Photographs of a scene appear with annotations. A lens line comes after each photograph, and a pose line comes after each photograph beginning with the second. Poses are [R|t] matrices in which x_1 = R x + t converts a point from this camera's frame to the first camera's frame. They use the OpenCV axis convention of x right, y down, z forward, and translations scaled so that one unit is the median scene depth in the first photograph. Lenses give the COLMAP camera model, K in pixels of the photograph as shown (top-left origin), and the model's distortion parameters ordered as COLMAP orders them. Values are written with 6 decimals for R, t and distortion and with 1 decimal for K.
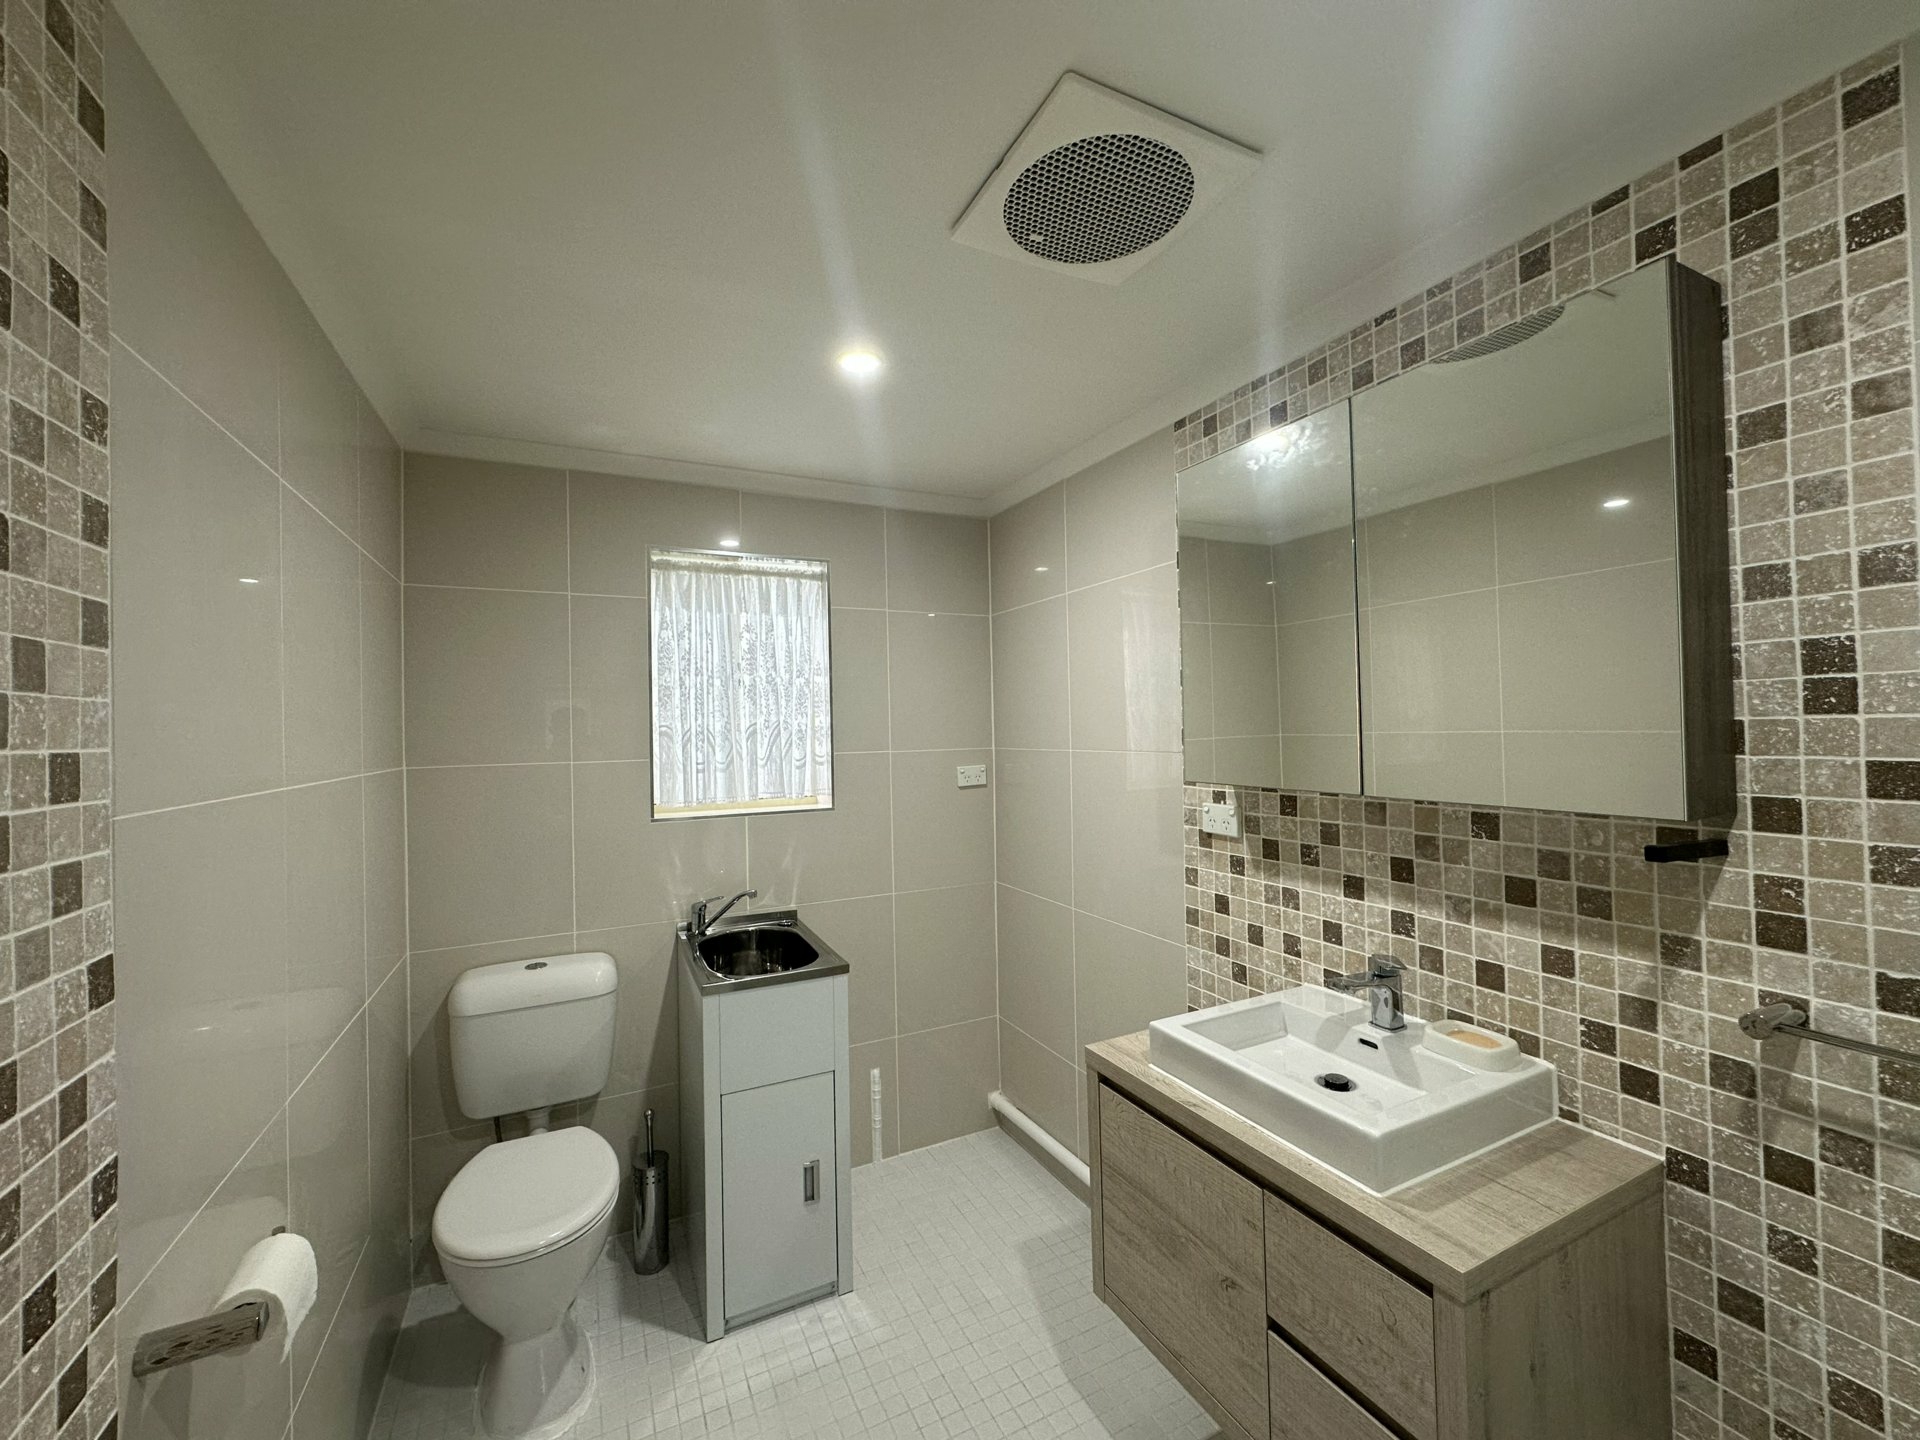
lens RADIAL K [[766.8, 0, 958.4], [0, 766.8, 717.5], [0, 0, 1]] dist [0.000726, 0.000145]
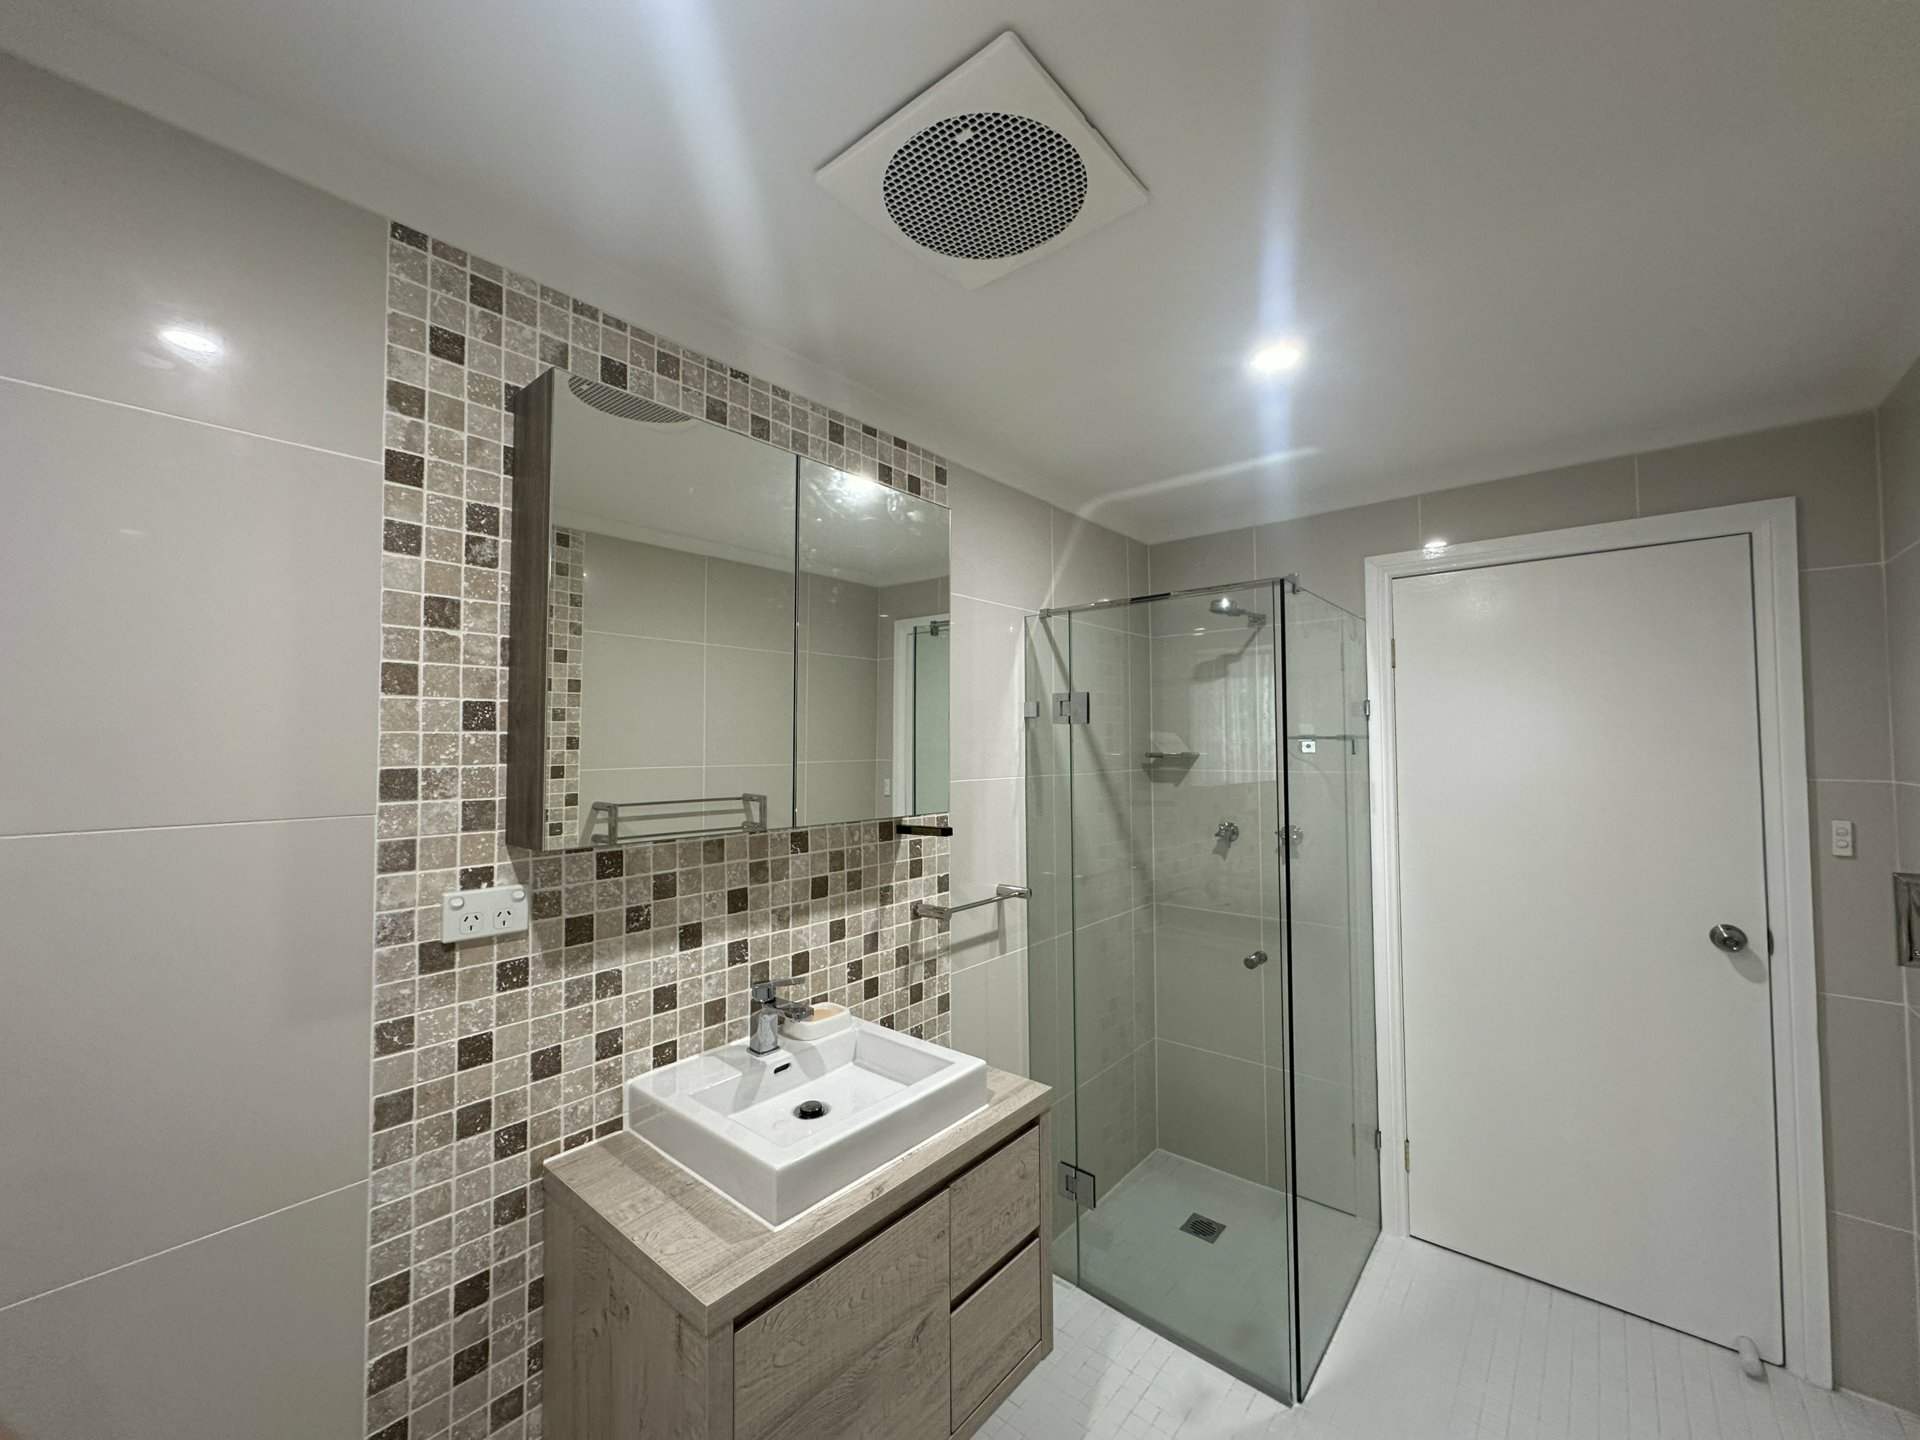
lens RADIAL K [[766.8, 0, 958.1], [0, 766.8, 717.8], [0, 0, 1]] dist [0.000726, 0.000145]
pose [[-0.396667, 0.057008, 0.916191, -0.490487], [0.000496, 0.998083, -0.061889, 0.014773], [-0.917962, -0.024095, -0.395935, 1.098388]]
